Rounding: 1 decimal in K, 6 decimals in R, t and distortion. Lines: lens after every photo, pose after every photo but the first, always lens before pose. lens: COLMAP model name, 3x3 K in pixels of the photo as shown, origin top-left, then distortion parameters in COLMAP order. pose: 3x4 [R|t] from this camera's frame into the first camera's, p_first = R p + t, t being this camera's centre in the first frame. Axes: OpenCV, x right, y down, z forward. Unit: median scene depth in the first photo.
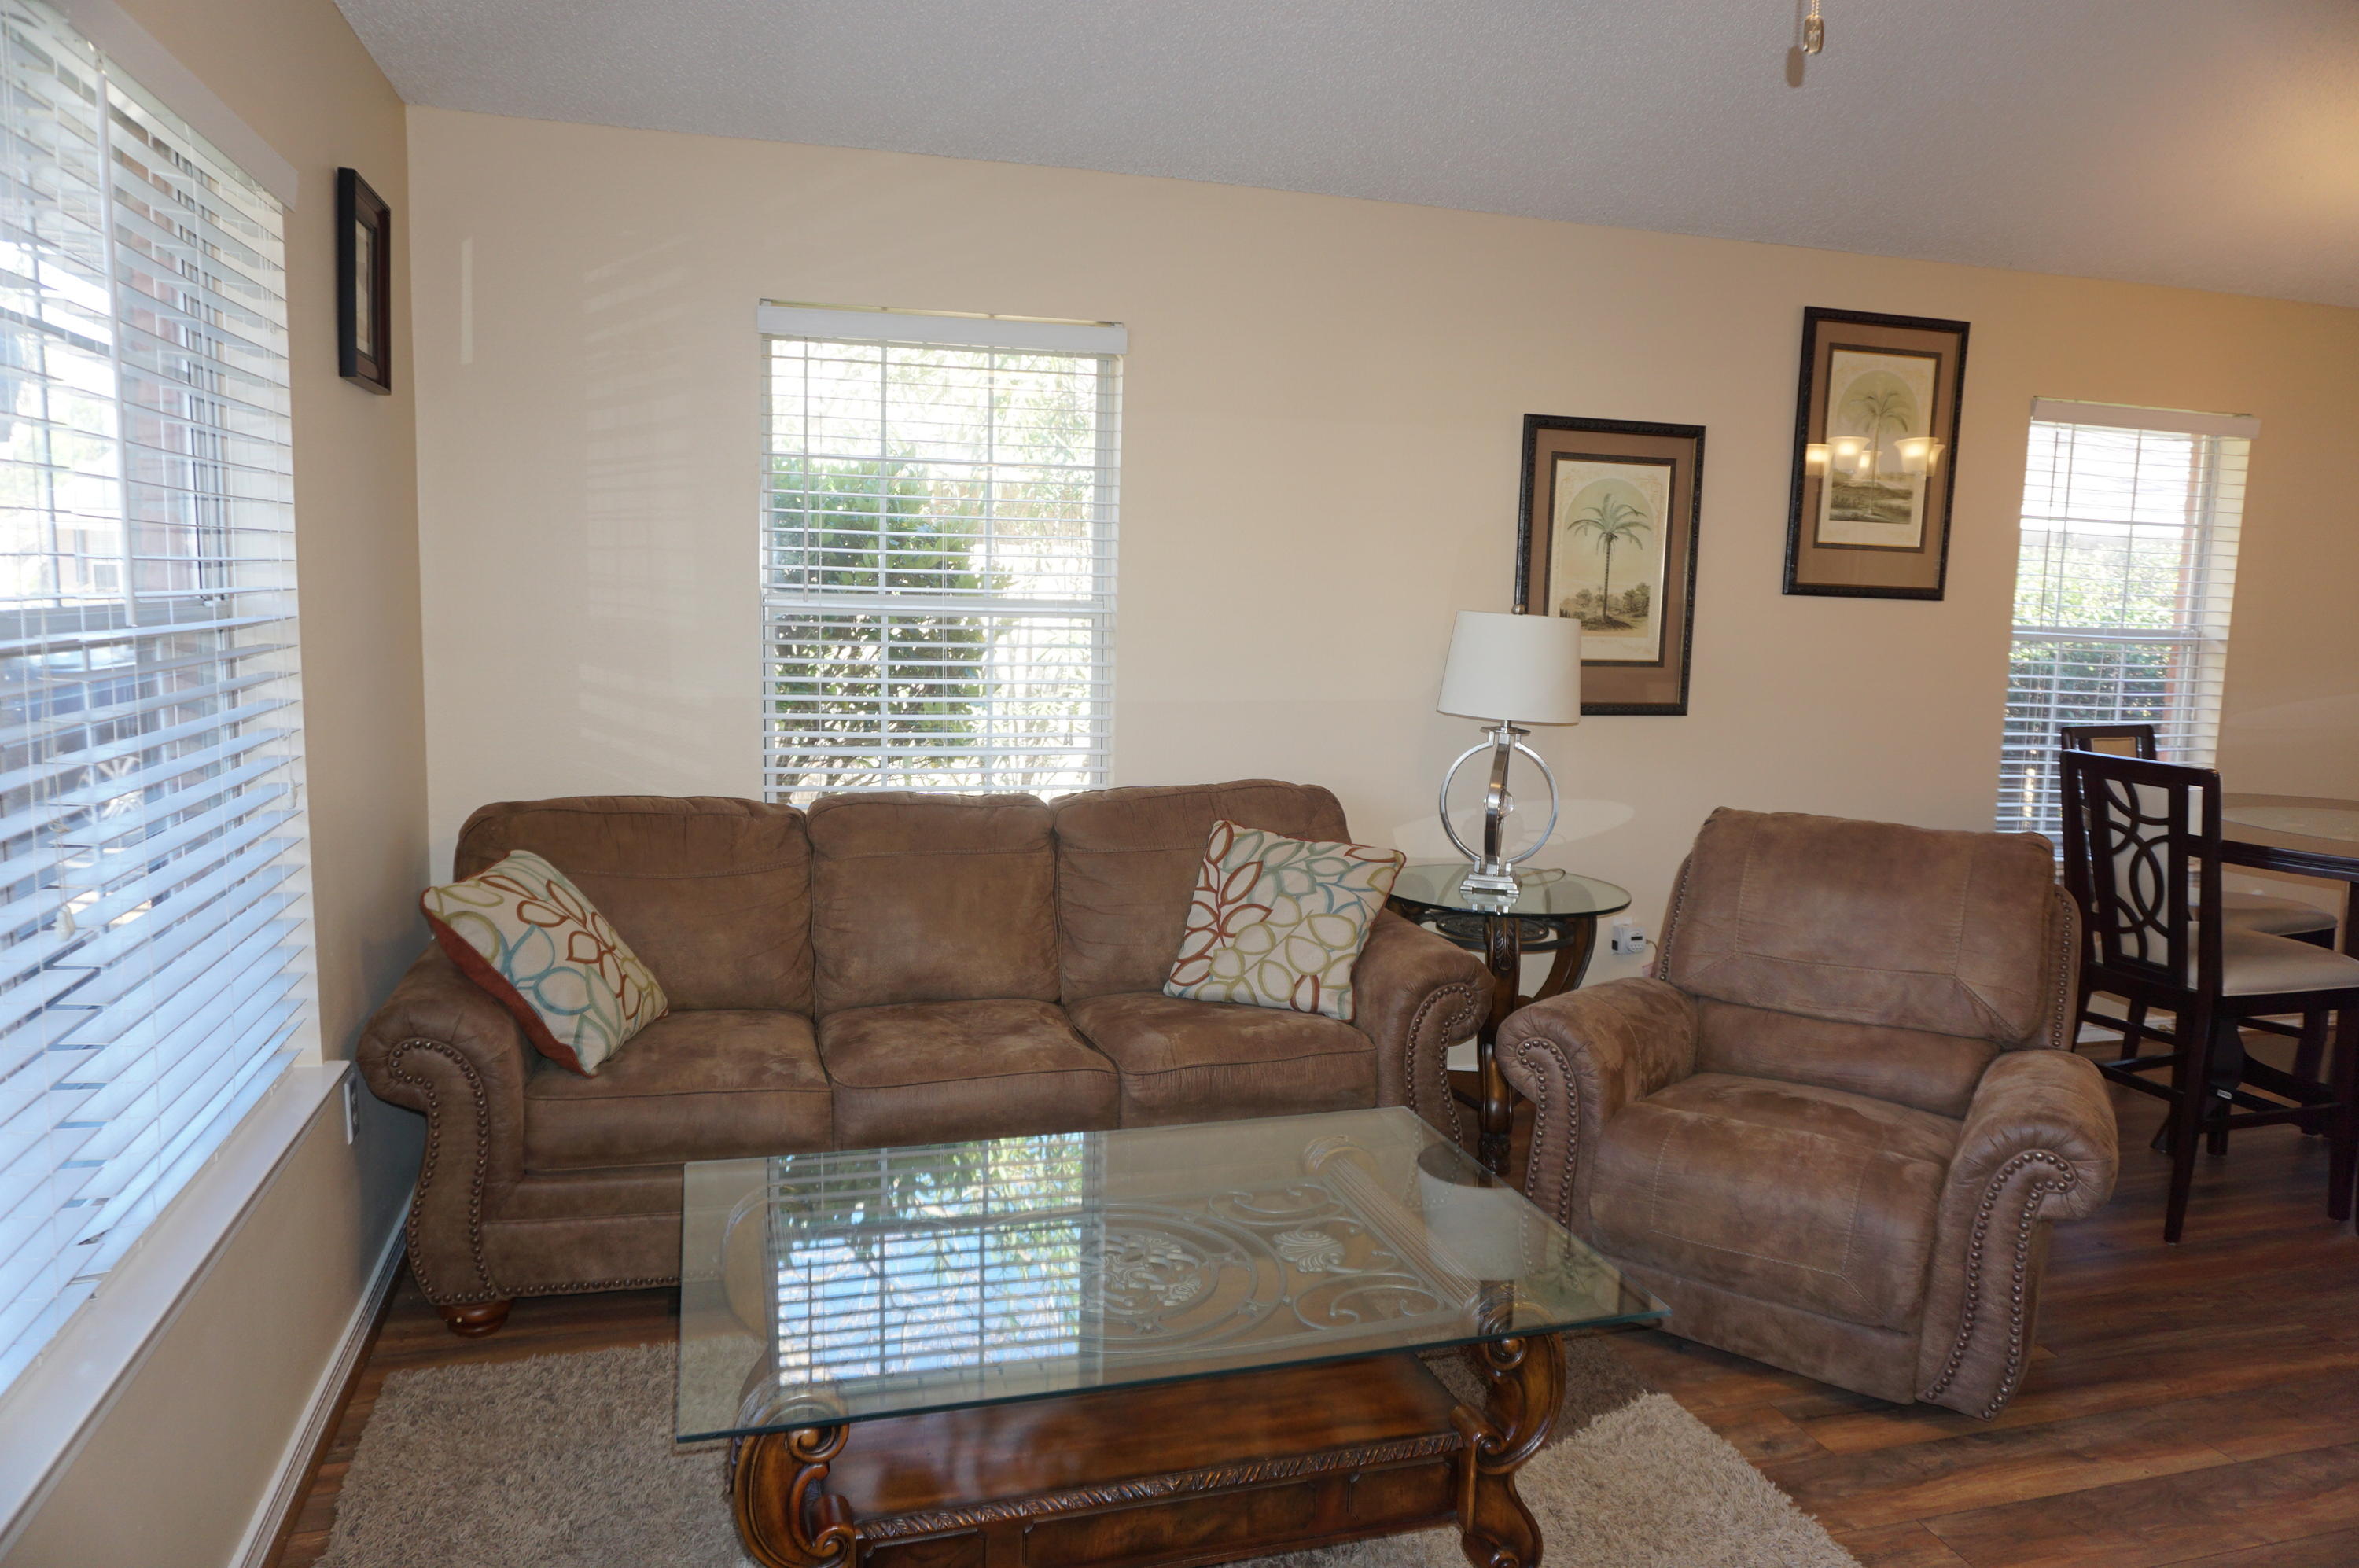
lens RADIAL K [[1603.2, 0, 1184.9], [0, 1603.2, 760.7], [0, 0, 1]] dist [-0.029006, 0.003889]
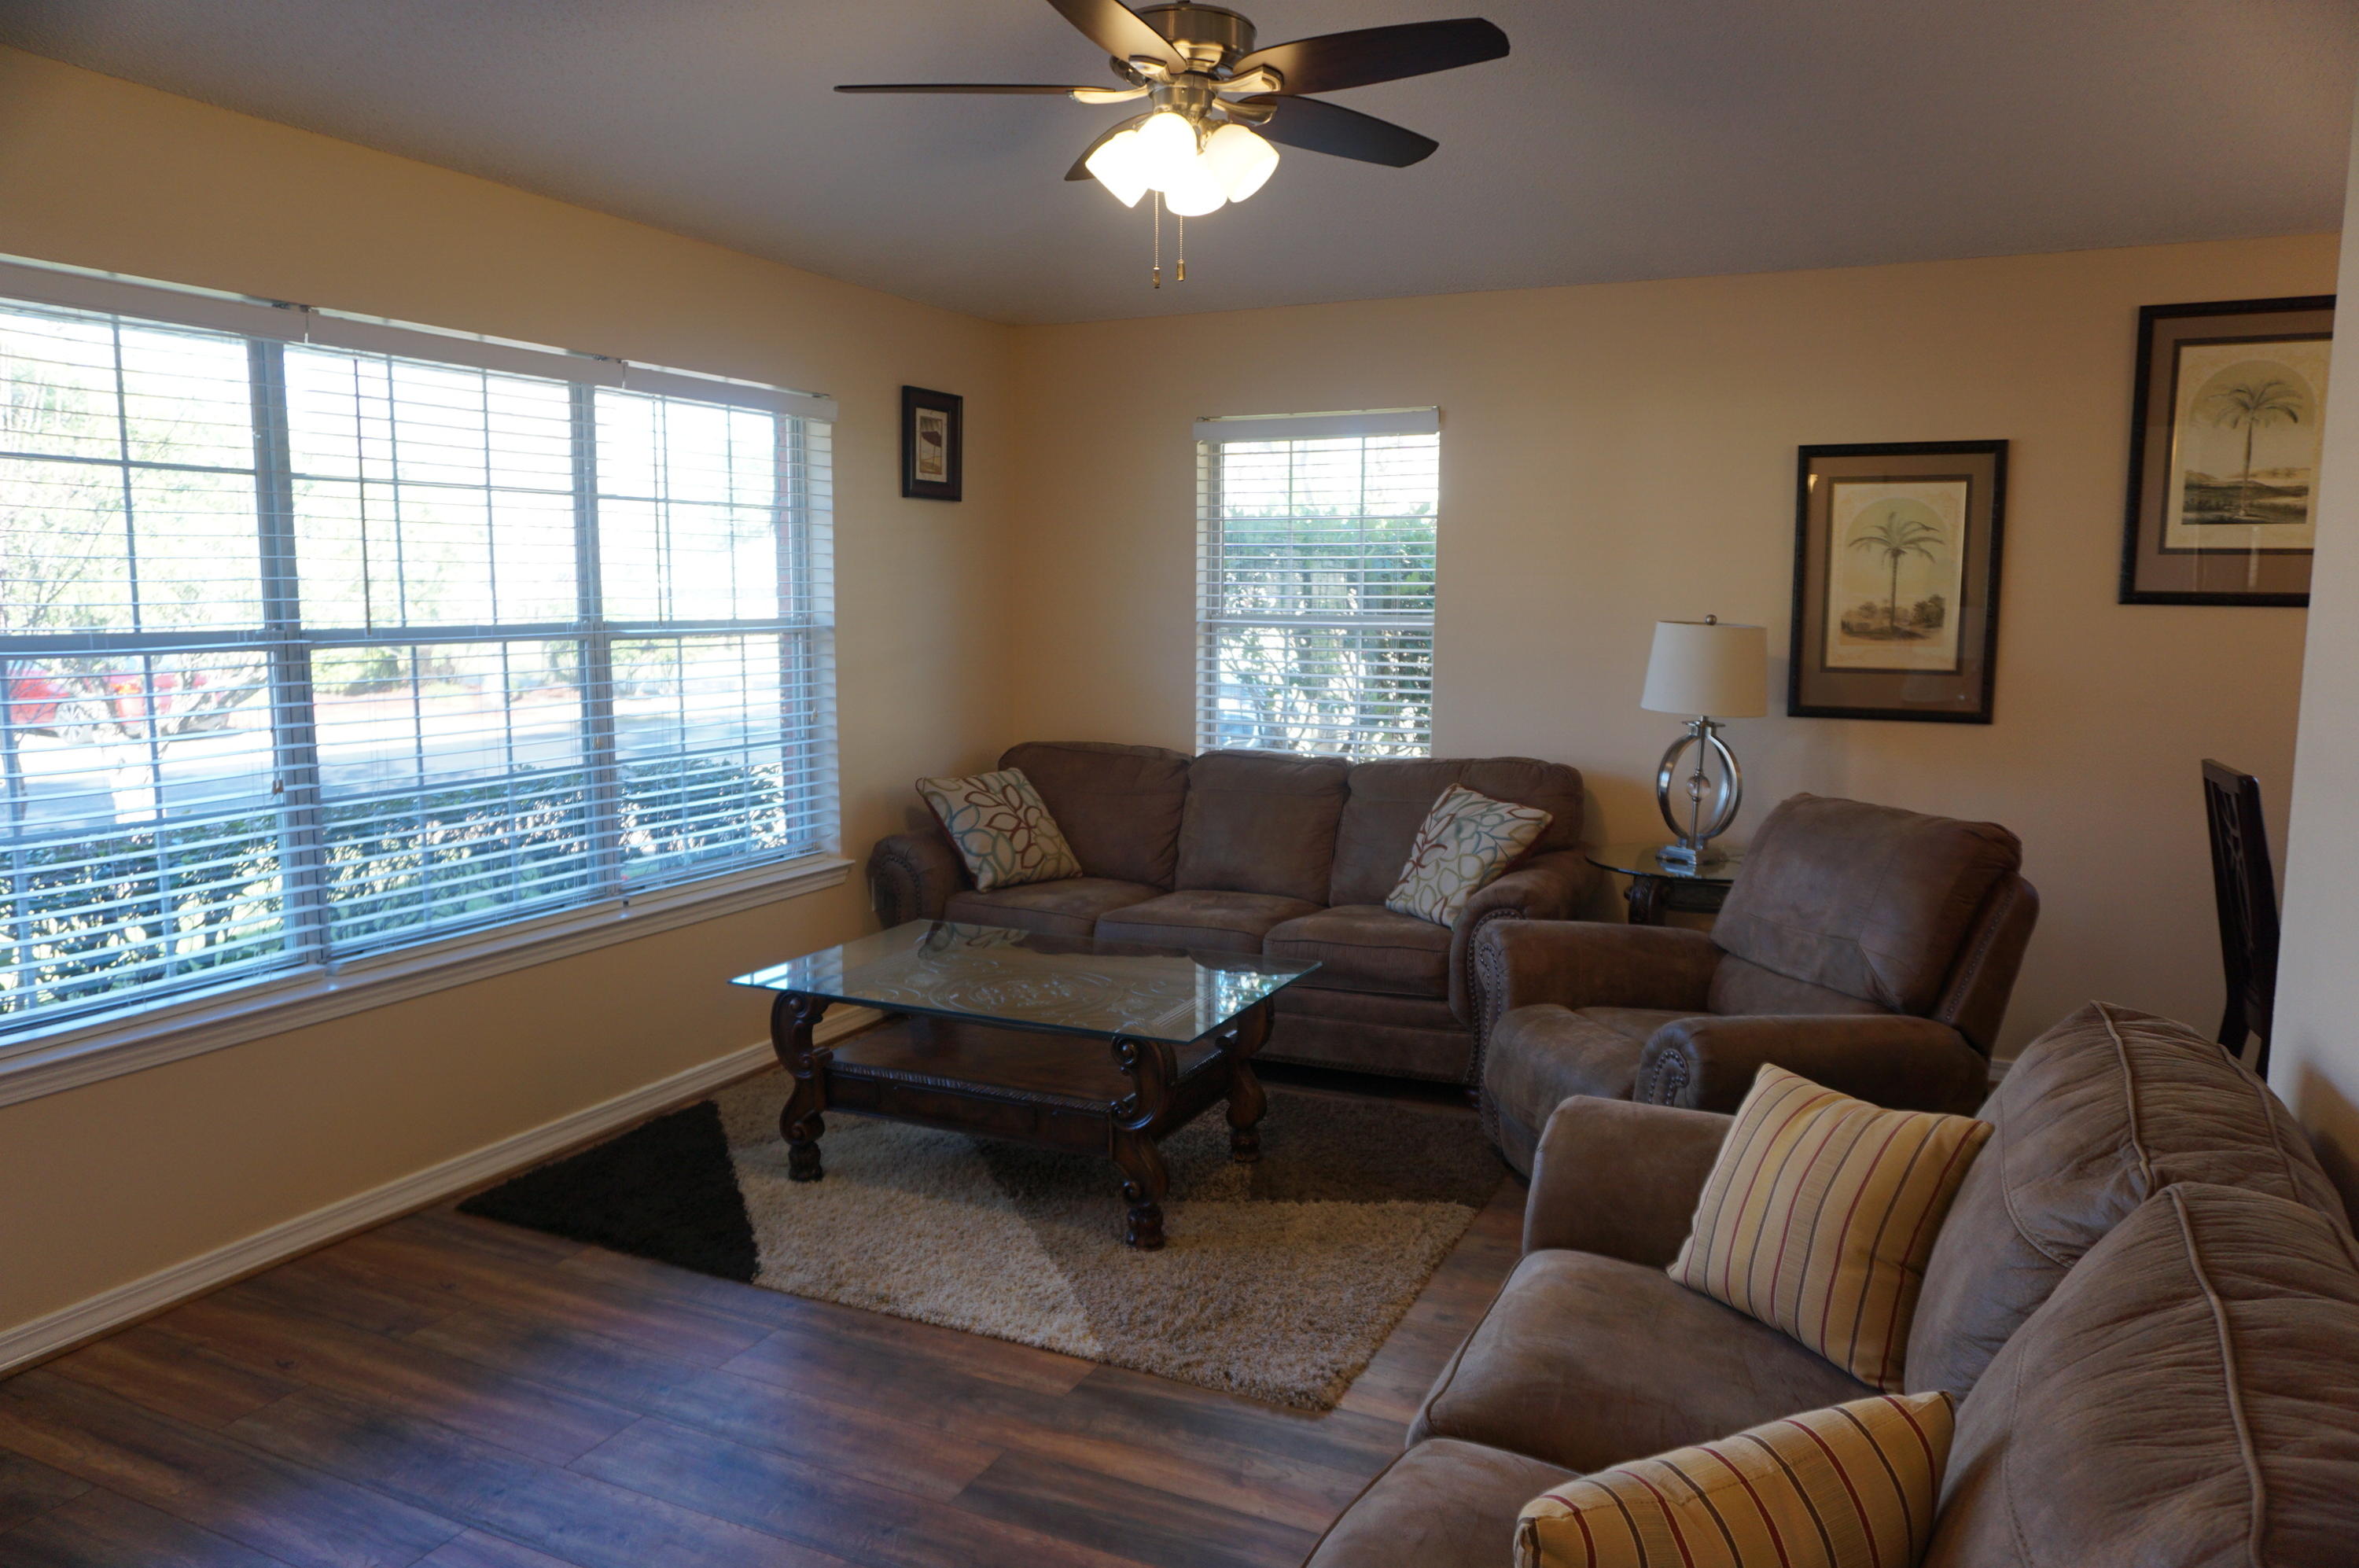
lens RADIAL K [[1587.6, 0, 1175.3], [0, 1587.6, 774.5], [0, 0, 1]] dist [-0.046720, 0.040425]
pose [[0.743334, 0.052666, -0.666844, 0.724003], [-0.062221, 0.998018, 0.009464, 0.032467], [0.666021, 0.034456, 0.745137, -0.111890]]
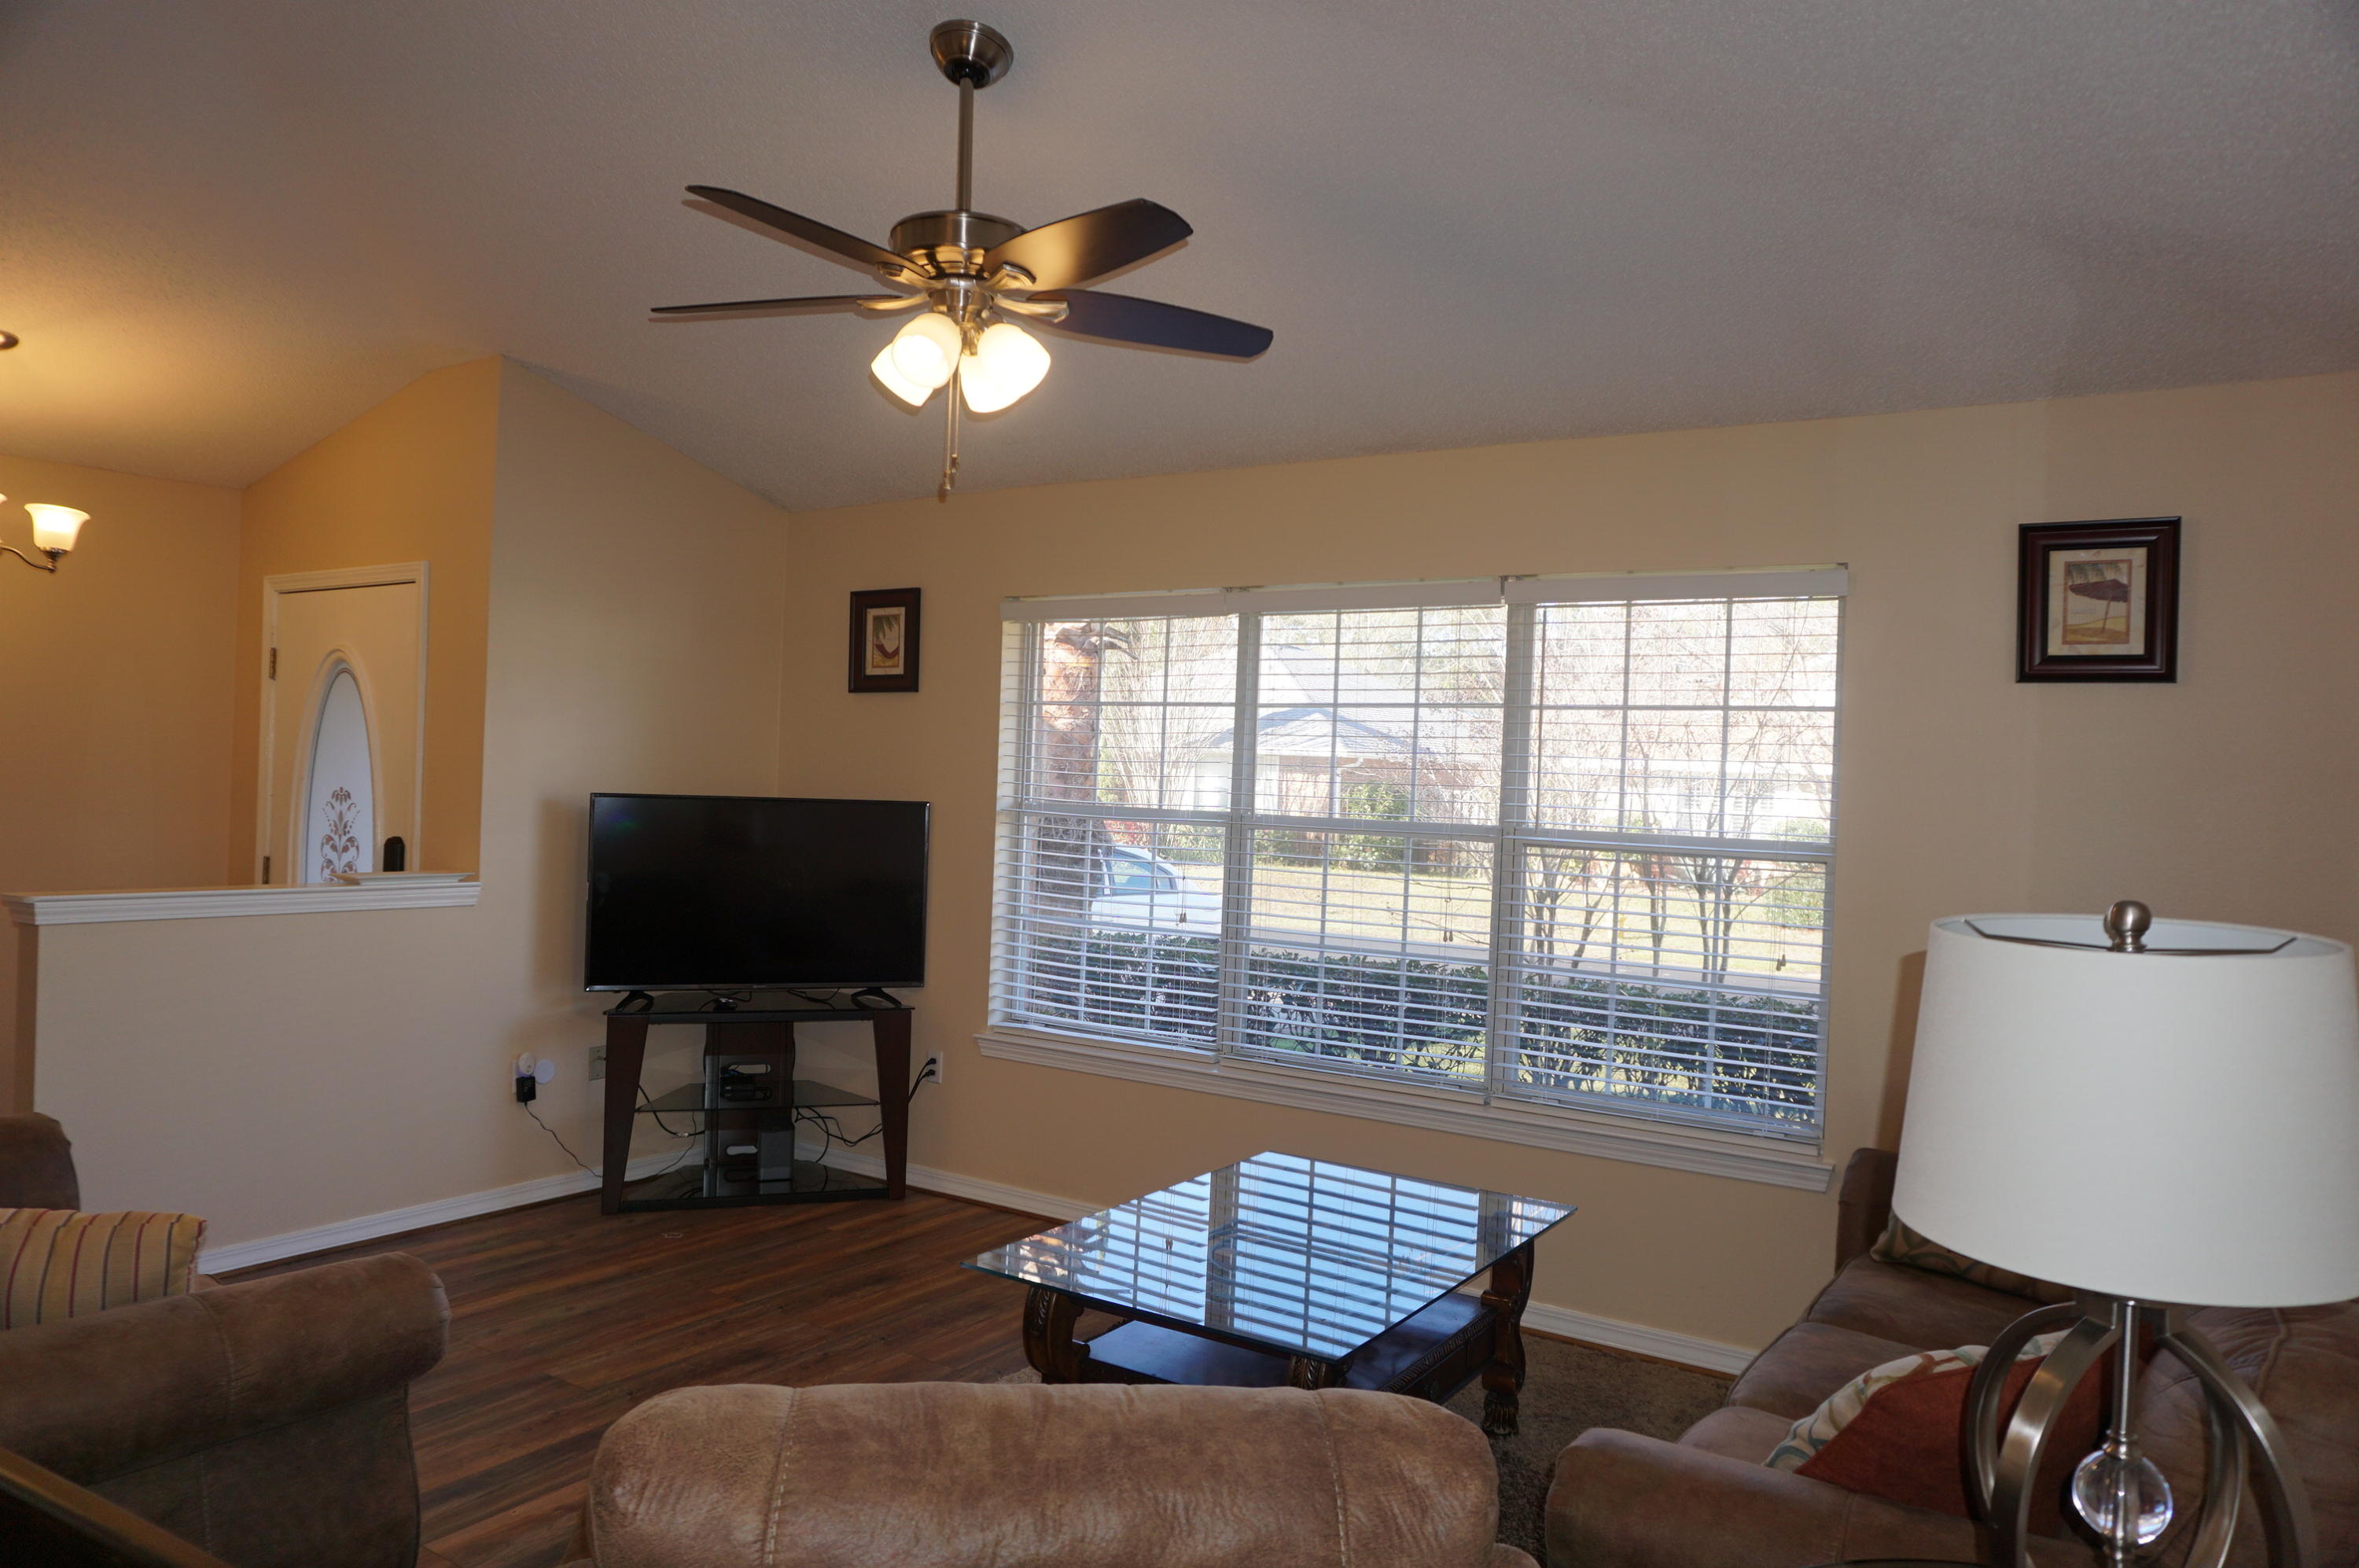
lens RADIAL K [[1587.6, 0, 1175.3], [0, 1587.6, 774.5], [0, 0, 1]] dist [-0.046720, 0.040425]
pose [[-0.763647, -0.058951, -0.642937, 0.521519], [-0.135031, 0.988383, 0.069757, -0.250080], [0.631356, 0.140086, -0.762736, 2.189464]]
